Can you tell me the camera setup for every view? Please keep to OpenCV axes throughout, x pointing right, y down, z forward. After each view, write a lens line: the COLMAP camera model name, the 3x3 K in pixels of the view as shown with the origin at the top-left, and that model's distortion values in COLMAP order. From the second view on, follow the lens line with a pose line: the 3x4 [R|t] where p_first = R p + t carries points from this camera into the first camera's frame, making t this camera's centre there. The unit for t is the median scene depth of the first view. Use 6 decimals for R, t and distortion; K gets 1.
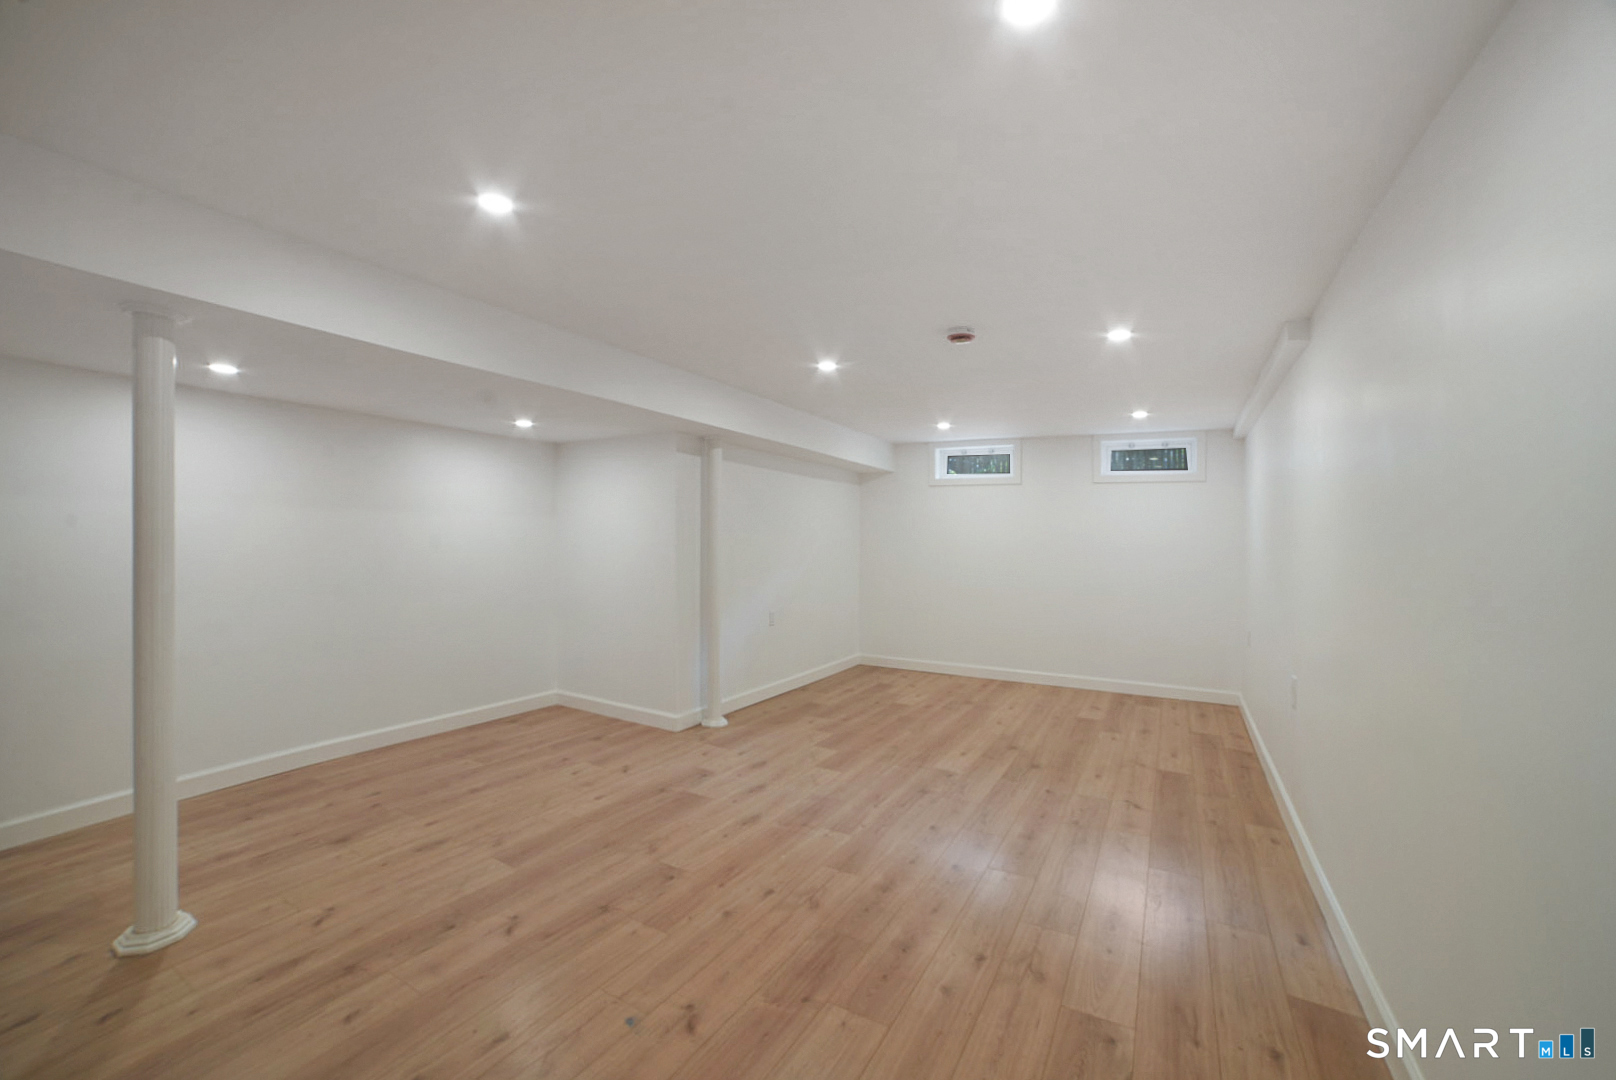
lens RADIAL K [[631.2, 0, 821.8], [0, 631.2, 540.0], [0, 0, 1]] dist [-0.098507, 0.032104]
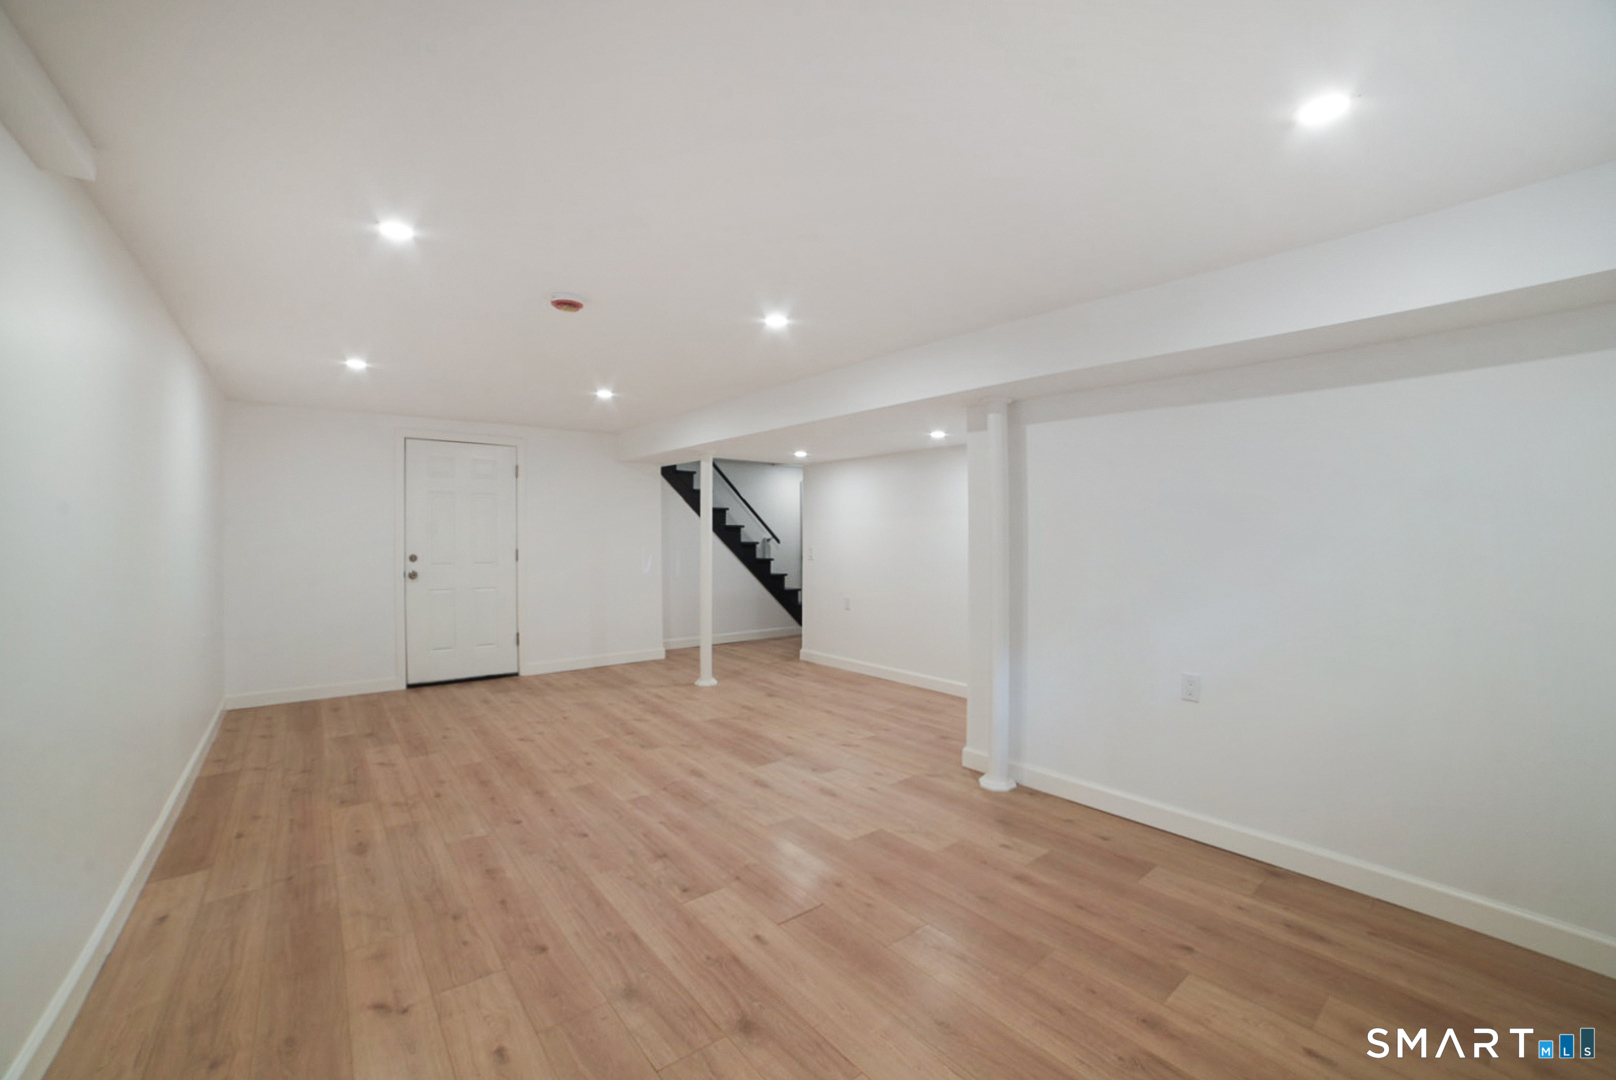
lens RADIAL K [[631.2, 0, 821.8], [0, 631.2, 540.0], [0, 0, 1]] dist [-0.098507, 0.032104]
pose [[-0.338637, -0.005923, -0.940898, 0.836206], [-0.006628, 0.999970, -0.003909, 0.005610], [0.940894, 0.004912, -0.338667, 1.462566]]
